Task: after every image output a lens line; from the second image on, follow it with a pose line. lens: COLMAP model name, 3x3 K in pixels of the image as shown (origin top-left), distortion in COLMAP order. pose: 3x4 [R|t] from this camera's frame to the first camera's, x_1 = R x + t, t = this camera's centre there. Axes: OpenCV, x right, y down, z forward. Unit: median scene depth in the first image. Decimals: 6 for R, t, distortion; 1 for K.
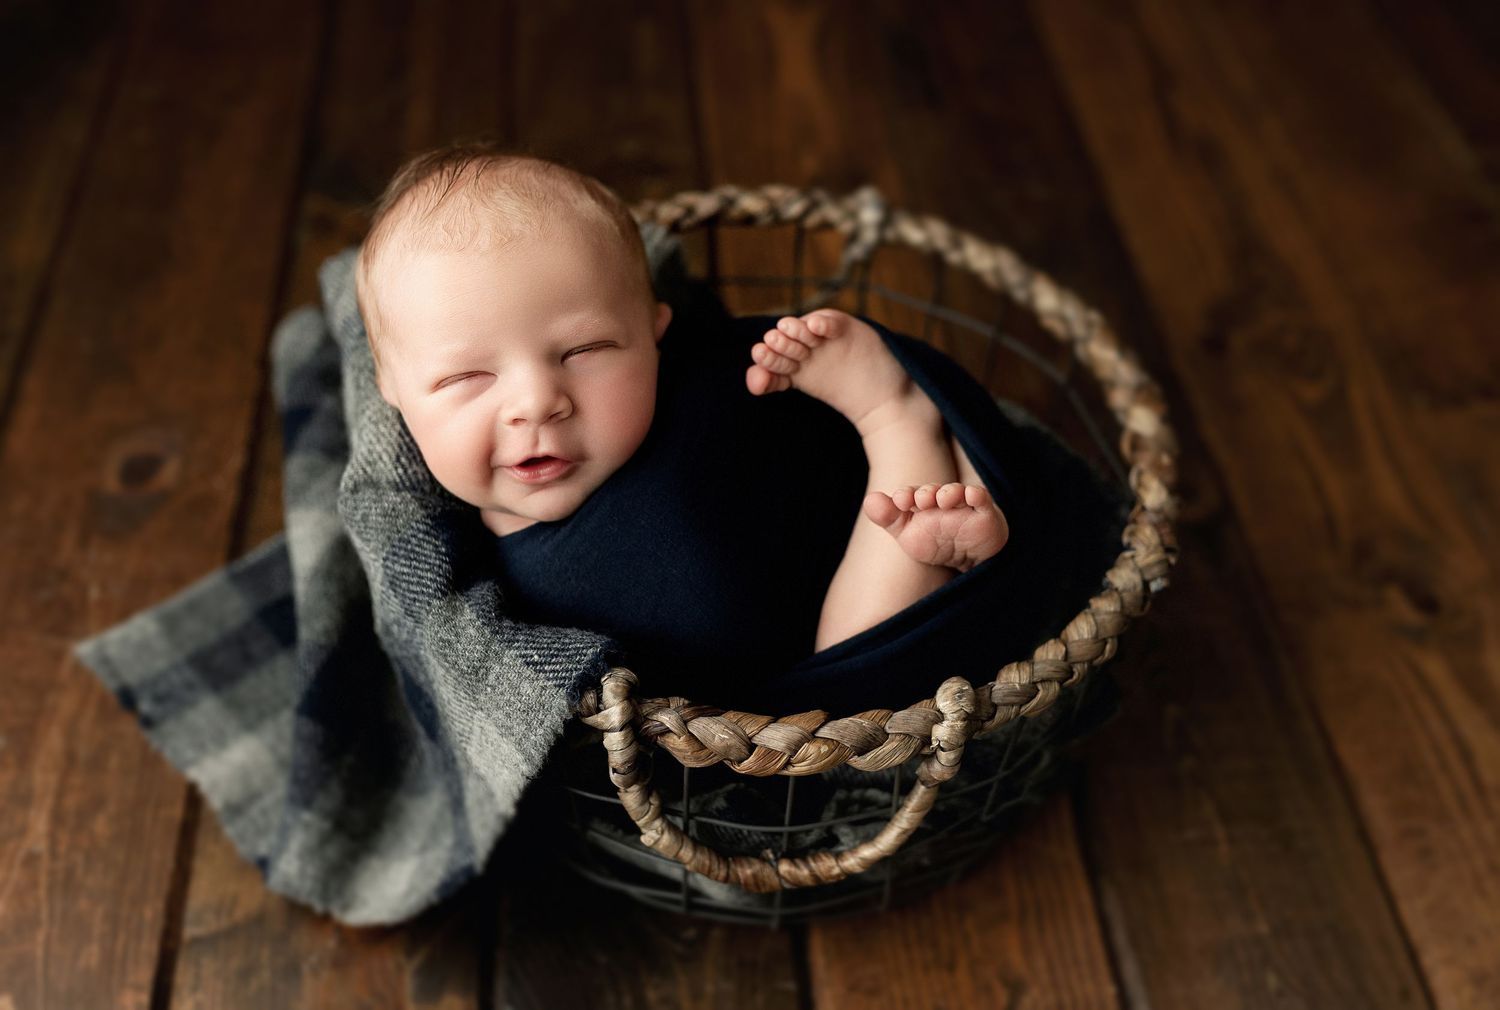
lens RADIAL K [[1500.4, 0, 750.0], [0, 1500.4, 505.0], [0, 0, 1]] dist [-0.002249, 0.007197]
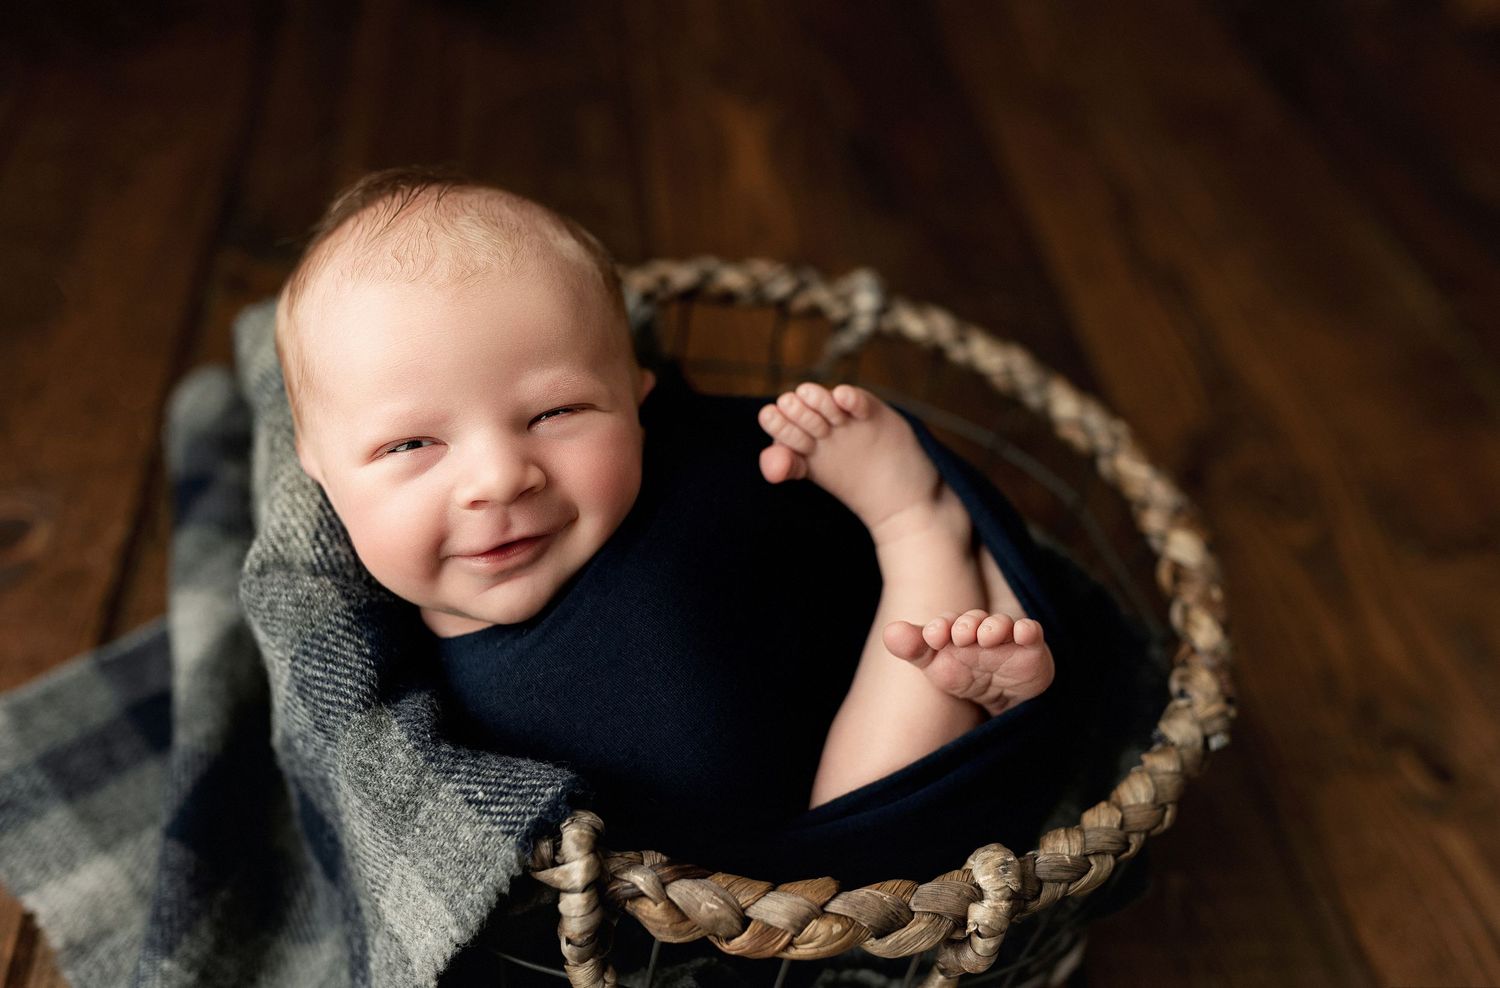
lens RADIAL K [[1552.1, 0, 749.3], [0, 1552.1, 527.7], [0, 0, 1]] dist [0.005917, 0.011094]
pose [[0.996479, 0.063611, 0.054623, -0.046546], [-0.060184, 0.996244, -0.062251, 0.003859], [-0.058378, 0.058745, 0.996565, 0.140963]]
